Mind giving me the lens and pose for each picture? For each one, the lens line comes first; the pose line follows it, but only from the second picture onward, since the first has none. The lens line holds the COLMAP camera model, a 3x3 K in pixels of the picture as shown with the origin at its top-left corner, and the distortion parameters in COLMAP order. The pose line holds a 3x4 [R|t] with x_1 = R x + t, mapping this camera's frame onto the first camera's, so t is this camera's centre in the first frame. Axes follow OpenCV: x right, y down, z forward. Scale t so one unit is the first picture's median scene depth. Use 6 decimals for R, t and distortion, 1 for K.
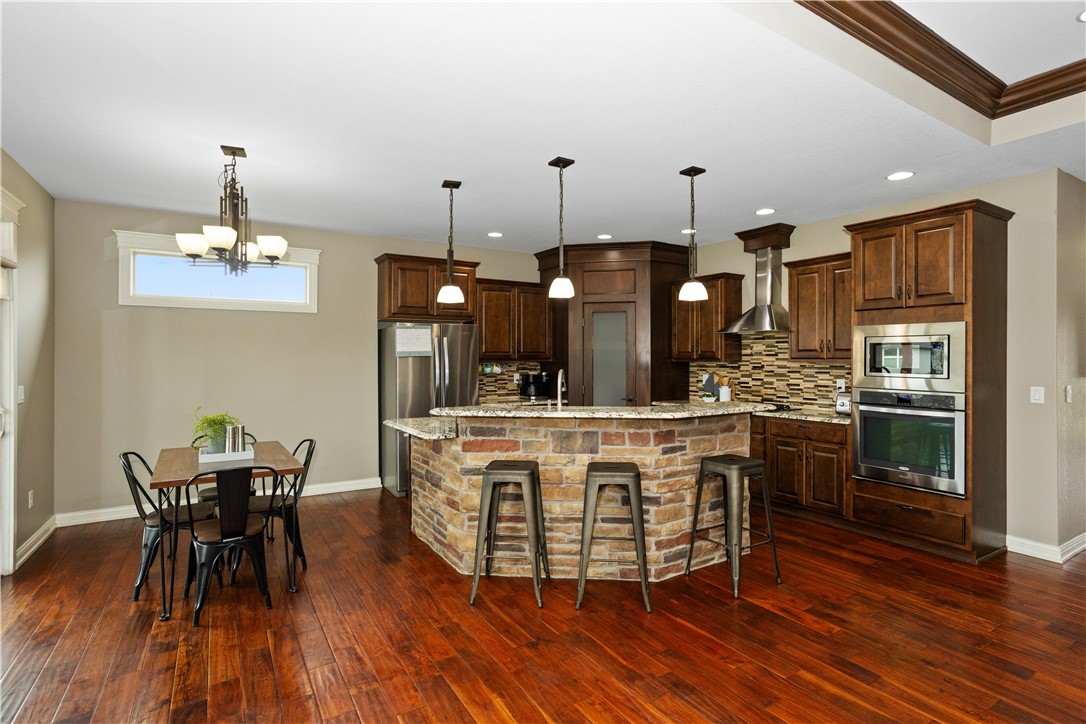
lens RADIAL K [[537.7, 0, 542.5], [0, 537.7, 366.5], [0, 0, 1]] dist [-0.059088, 0.042918]
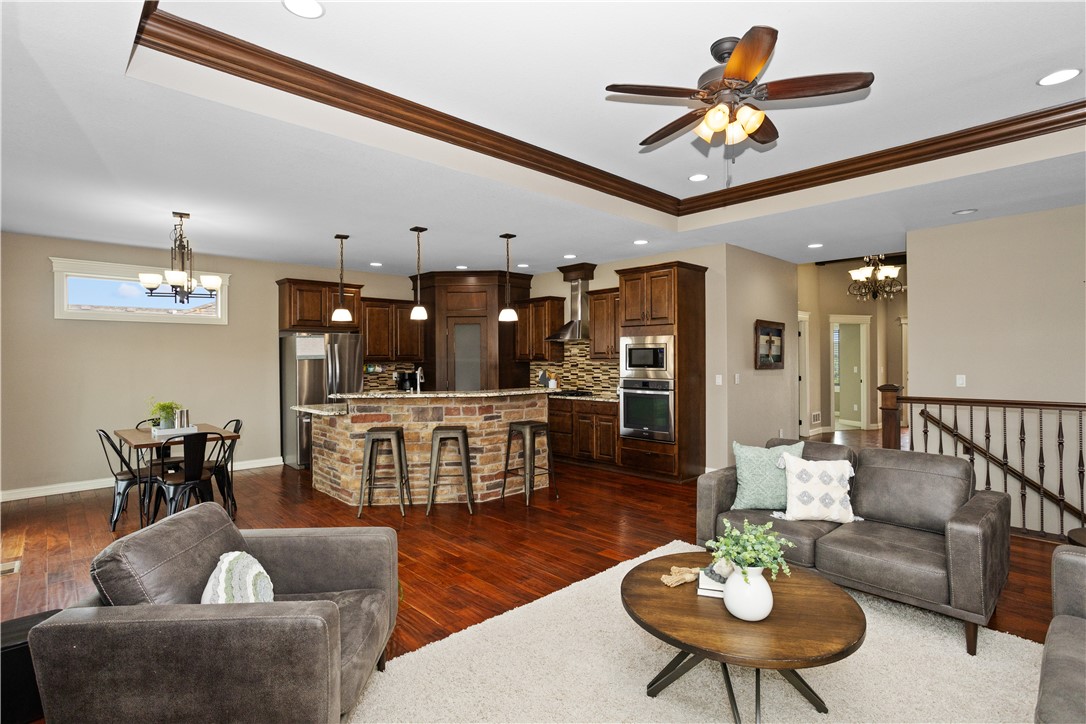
lens RADIAL K [[537.7, 0, 542.5], [0, 537.7, 366.5], [0, 0, 1]] dist [-0.059088, 0.042918]
pose [[0.979942, -0.009276, 0.199065, 0.070272], [0.009783, 0.999951, -0.001565, 0.008869], [-0.199041, 0.003481, 0.979985, -0.507006]]
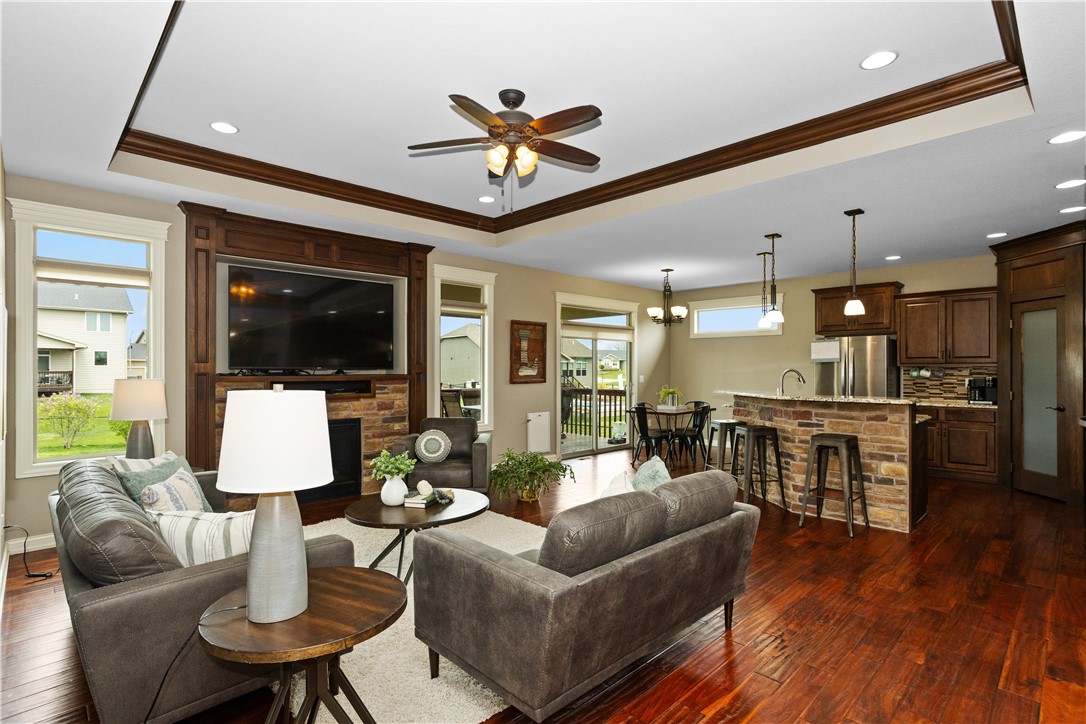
lens RADIAL K [[537.7, 0, 542.5], [0, 537.7, 366.5], [0, 0, 1]] dist [-0.059088, 0.042918]
pose [[0.220778, -0.003812, -0.975317, 1.309533], [-0.015845, 0.999846, -0.007494, 0.019904], [0.975195, 0.017108, 0.220684, -0.005182]]
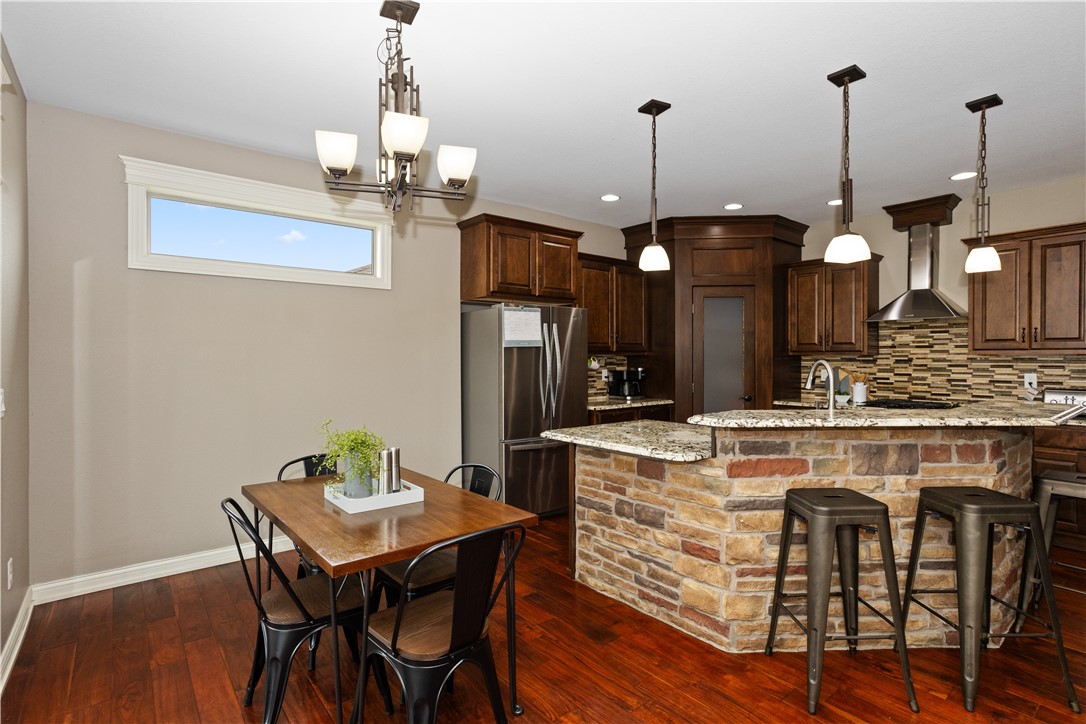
lens RADIAL K [[535.5, 0, 547.5], [0, 535.5, 365.9], [0, 0, 1]] dist [-0.059424, 0.040974]
pose [[0.991698, -0.002030, 0.128569, -0.431042], [0.001903, 0.999998, 0.001112, 0.011571], [-0.128571, -0.000858, 0.991700, 0.316837]]
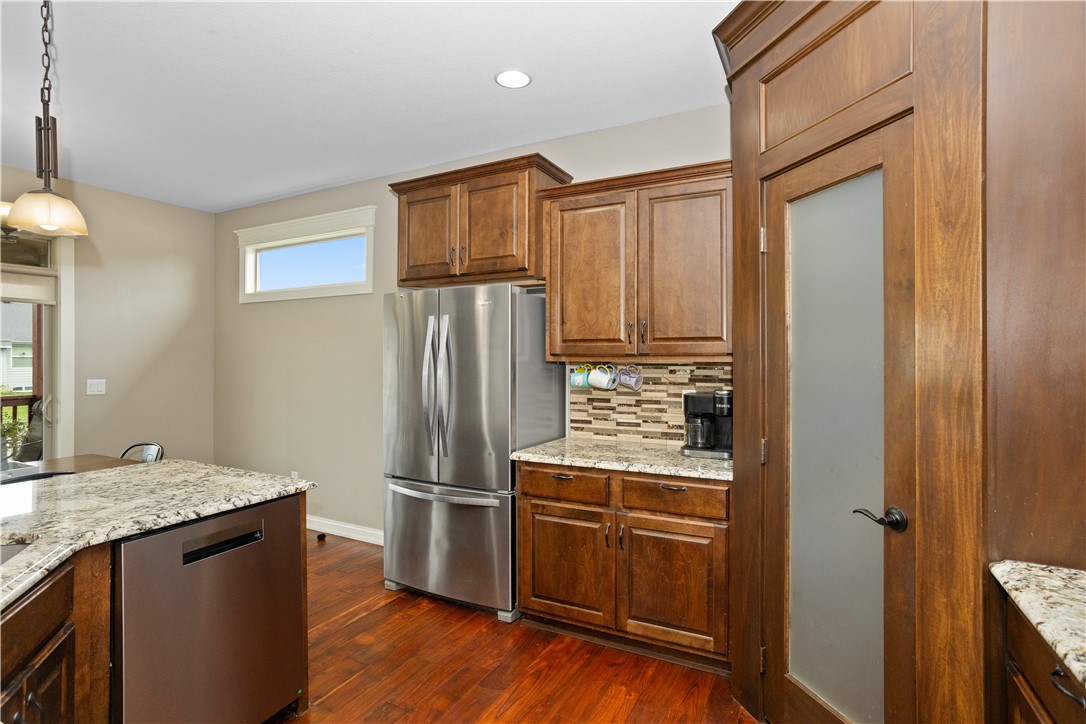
lens RADIAL K [[537.7, 0, 542.5], [0, 537.7, 366.5], [0, 0, 1]] dist [-0.059088, 0.042918]
pose [[0.511708, 0.016240, -0.859006, 0.463233], [-0.012754, 0.999855, 0.011306, -0.015763], [0.859065, 0.005171, 0.511841, 1.194447]]
